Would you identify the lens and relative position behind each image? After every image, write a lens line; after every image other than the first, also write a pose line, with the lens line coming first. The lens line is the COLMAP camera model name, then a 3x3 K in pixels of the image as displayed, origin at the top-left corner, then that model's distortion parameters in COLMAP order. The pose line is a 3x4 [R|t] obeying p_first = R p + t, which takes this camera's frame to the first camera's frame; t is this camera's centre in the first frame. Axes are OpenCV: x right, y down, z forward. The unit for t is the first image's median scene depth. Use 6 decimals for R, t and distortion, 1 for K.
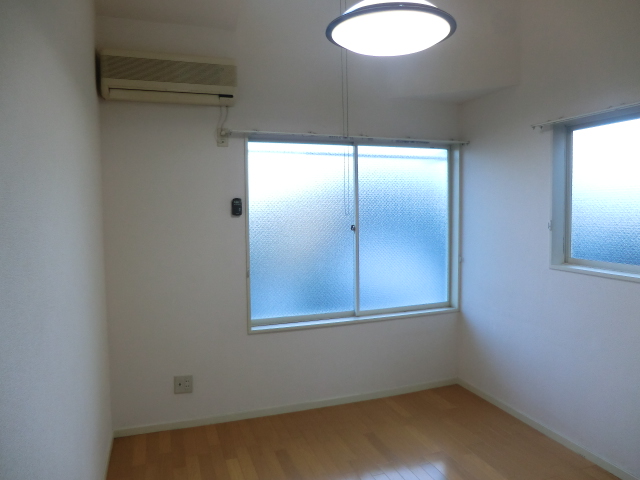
lens RADIAL K [[462.3, 0, 320.0], [0, 462.3, 240.0], [0, 0, 1]] dist [-0.081395, 0.067303]
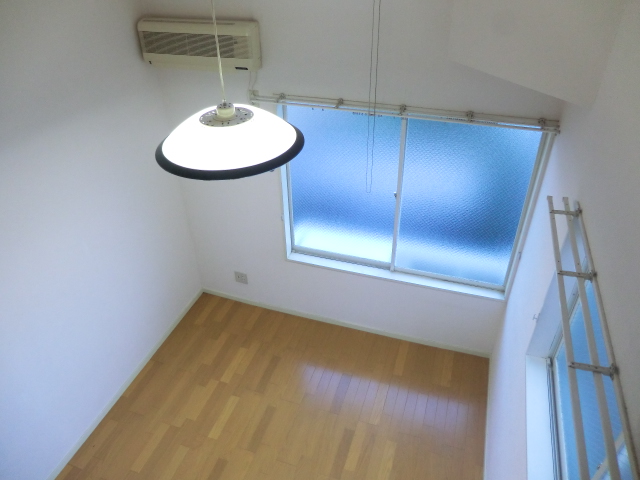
lens RADIAL K [[462.3, 0, 320.0], [0, 462.3, 240.0], [0, 0, 1]] dist [-0.081395, 0.067303]
pose [[0.793695, 0.354257, -0.494520, 0.522967], [-0.037083, 0.839598, 0.541941, -0.526390], [0.607185, -0.411797, 0.679521, 0.281546]]
